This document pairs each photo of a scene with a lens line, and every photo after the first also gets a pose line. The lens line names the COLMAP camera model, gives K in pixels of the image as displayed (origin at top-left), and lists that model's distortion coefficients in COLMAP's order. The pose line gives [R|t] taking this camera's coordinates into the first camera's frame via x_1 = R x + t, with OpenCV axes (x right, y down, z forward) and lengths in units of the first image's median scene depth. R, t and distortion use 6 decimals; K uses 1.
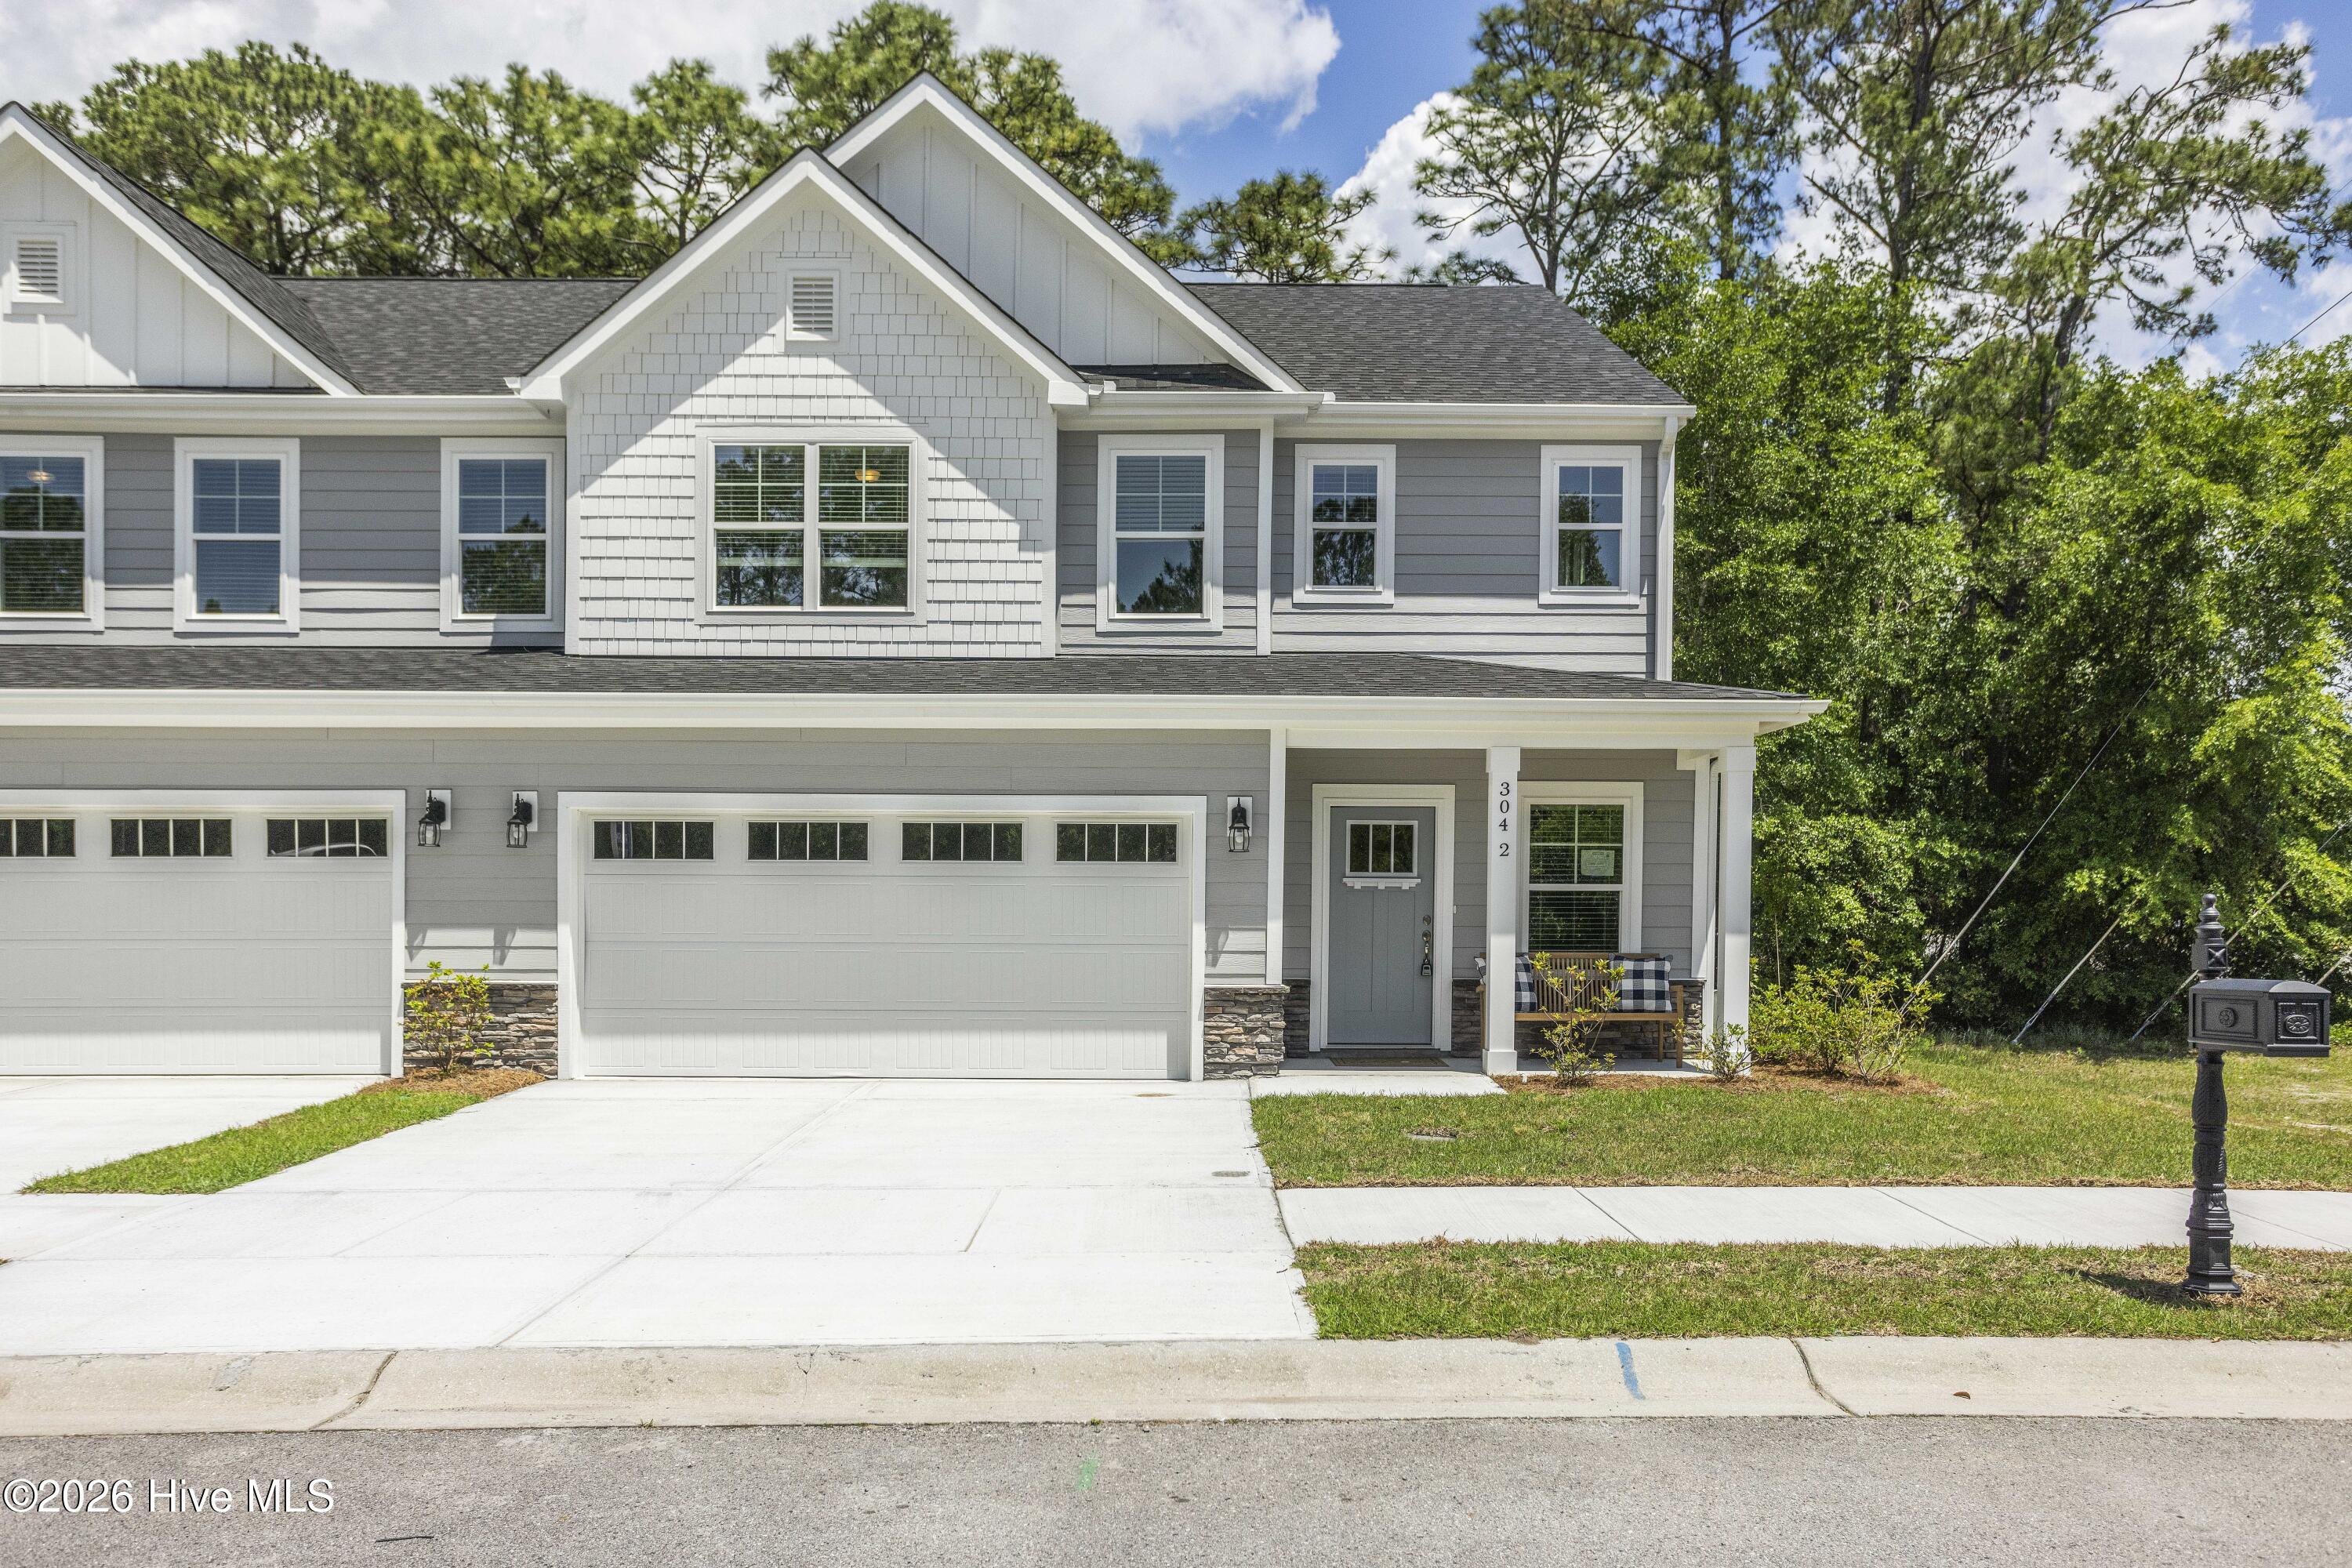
lens RADIAL K [[1869.7, 0, 1176.7], [0, 1869.7, 931.8], [0, 0, 1]] dist [0.002085, 0.004882]
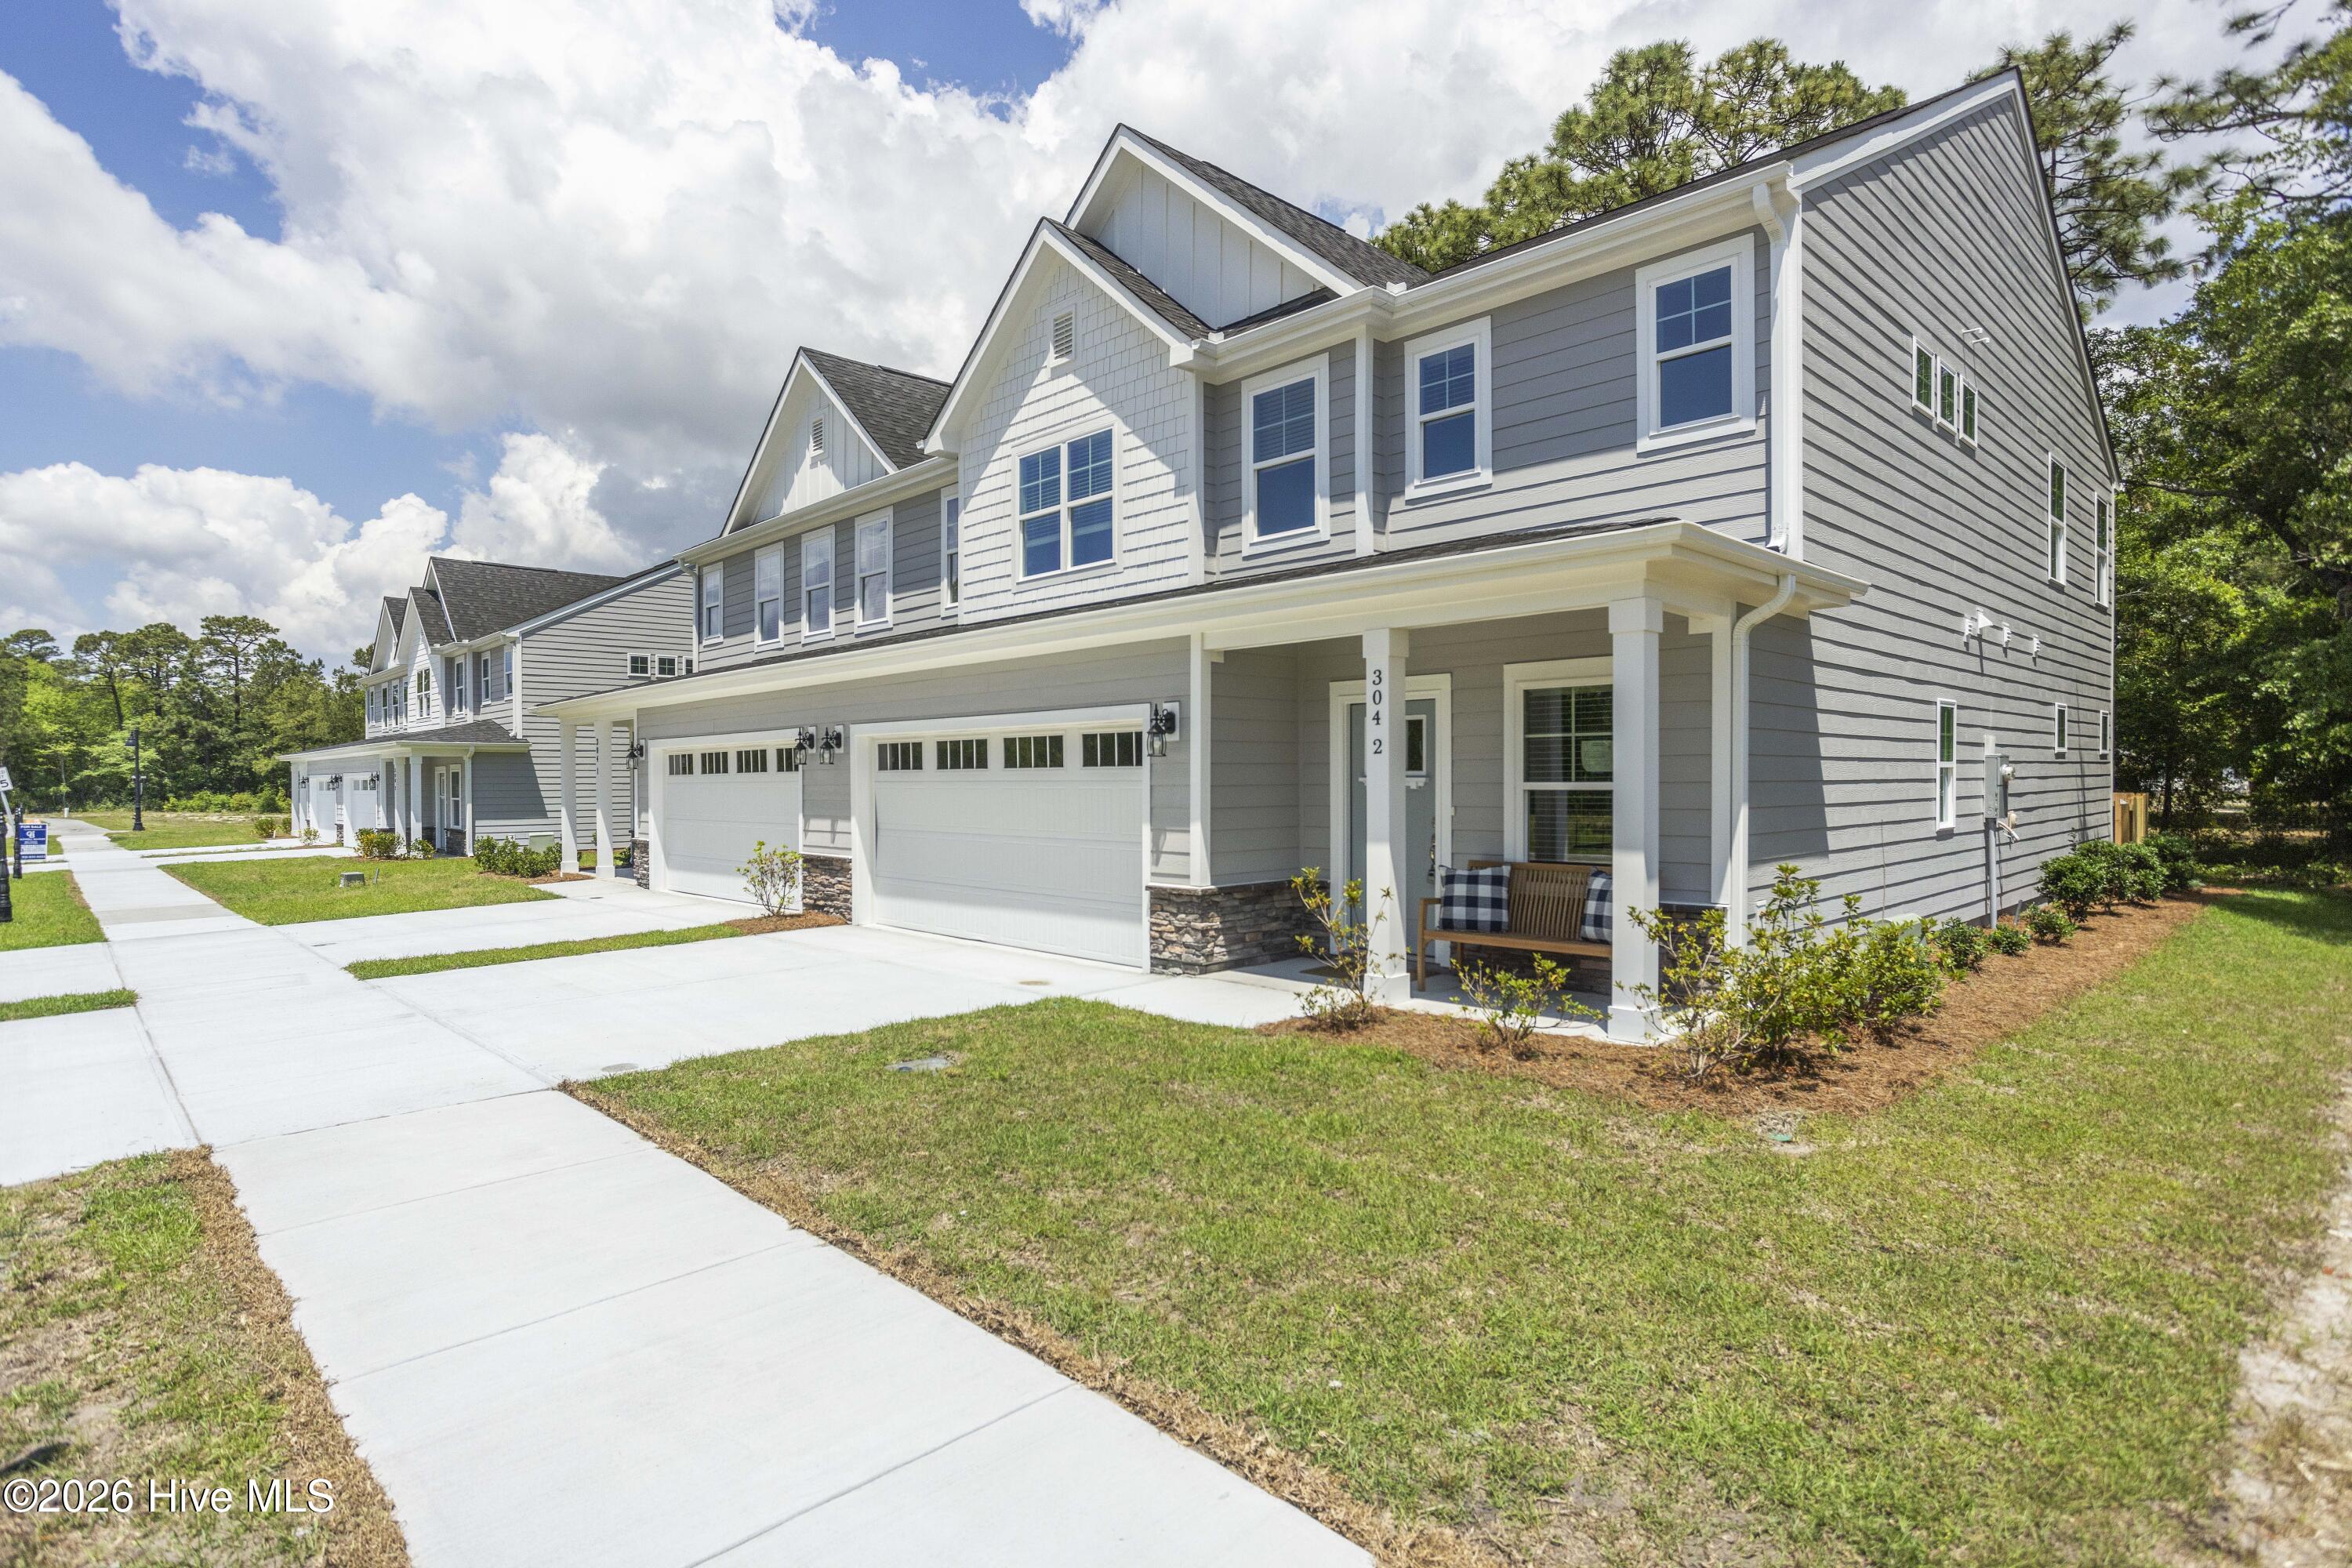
lens RADIAL K [[1215.5, 0, 1176.0], [0, 1215.5, 784.0], [0, 0, 1]] dist [-0.026876, 0.000263]
pose [[0.697256, -0.005922, -0.716797, 0.457289], [0.003014, 0.999981, -0.005330, -0.020901], [0.716815, 0.001556, 0.697261, 0.472833]]
